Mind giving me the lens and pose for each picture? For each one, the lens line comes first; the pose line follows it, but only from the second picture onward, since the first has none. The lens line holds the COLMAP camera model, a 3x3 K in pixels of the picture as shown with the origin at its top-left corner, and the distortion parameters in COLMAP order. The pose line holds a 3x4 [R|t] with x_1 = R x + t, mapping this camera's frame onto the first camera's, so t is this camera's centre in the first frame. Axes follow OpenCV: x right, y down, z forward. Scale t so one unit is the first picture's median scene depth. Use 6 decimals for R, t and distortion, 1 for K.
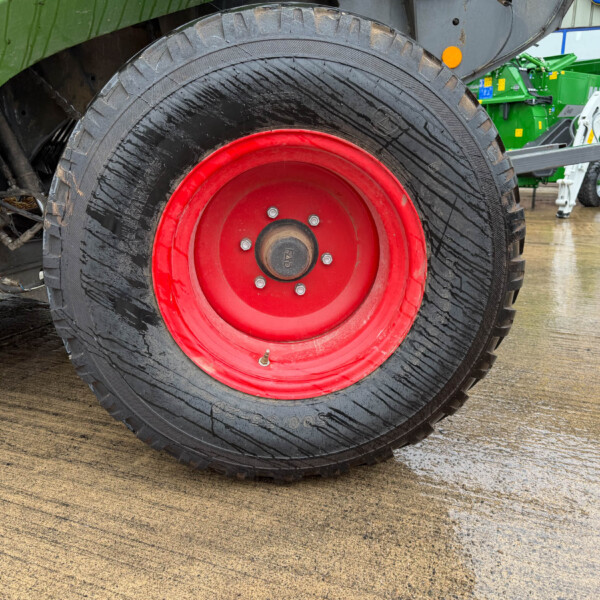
lens RADIAL K [[569.4, 0, 300.3], [0, 569.4, 297.9], [0, 0, 1]] dist [0.109838, -0.195114]
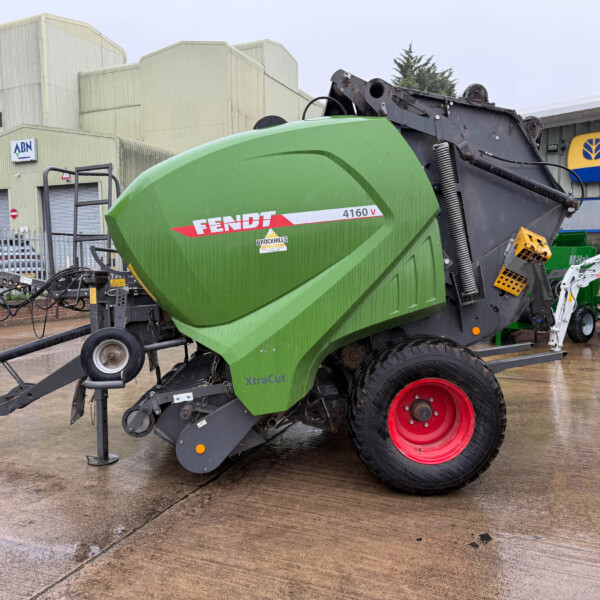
lens RADIAL K [[569.4, 0, 300.3], [0, 569.4, 297.9], [0, 0, 1]] dist [0.109838, -0.195114]
pose [[0.999686, 0.001694, -0.024989, -0.622178], [-0.006177, 0.983565, -0.180451, -0.130189], [0.024272, 0.180549, 0.983267, -2.125235]]
